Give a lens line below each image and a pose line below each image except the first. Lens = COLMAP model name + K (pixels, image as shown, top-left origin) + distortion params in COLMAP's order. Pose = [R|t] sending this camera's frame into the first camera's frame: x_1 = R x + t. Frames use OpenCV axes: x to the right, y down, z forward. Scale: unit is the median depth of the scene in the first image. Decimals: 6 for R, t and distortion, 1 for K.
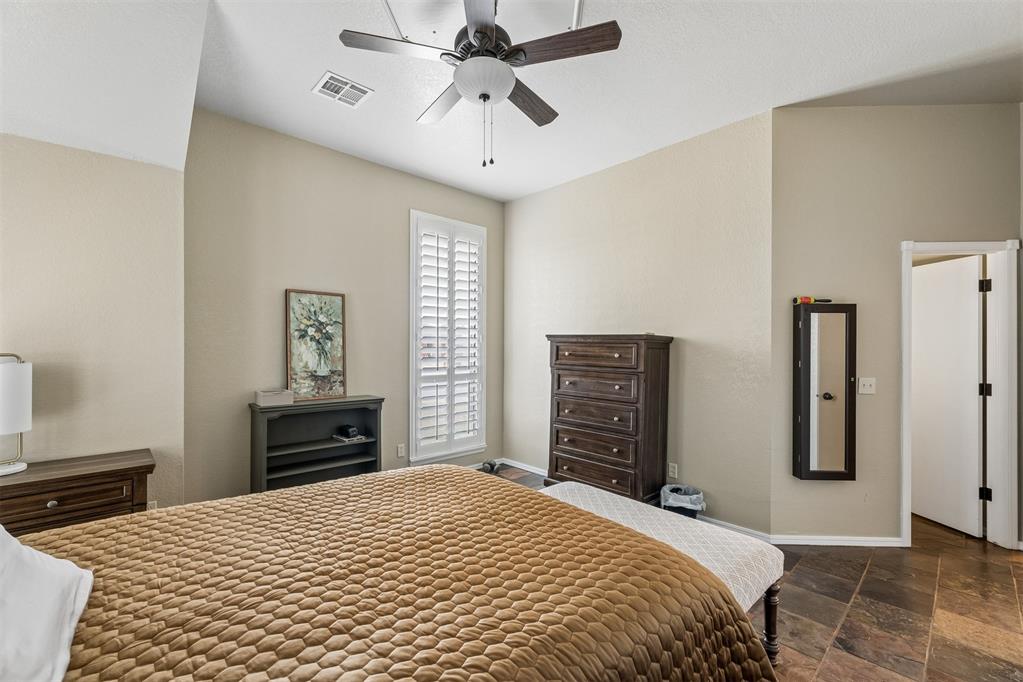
lens RADIAL K [[433.8, 0, 516.3], [0, 433.8, 344.2], [0, 0, 1]] dist [0.009324, -0.001007]
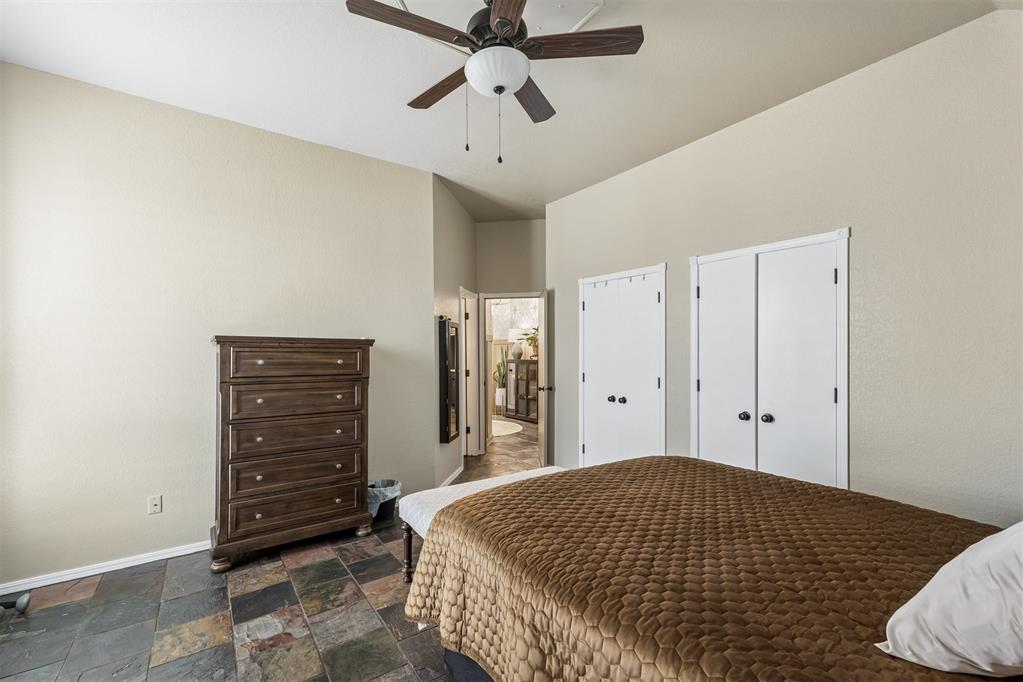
lens RADIAL K [[433.8, 0, 508.5], [0, 433.8, 342.6], [0, 0, 1]] dist [0.009324, -0.001007]
pose [[0.127271, 0.008063, 0.991835, -0.600995], [-0.007165, 0.999948, -0.007209, -0.009960], [-0.991842, -0.006189, 0.127322, 0.508479]]
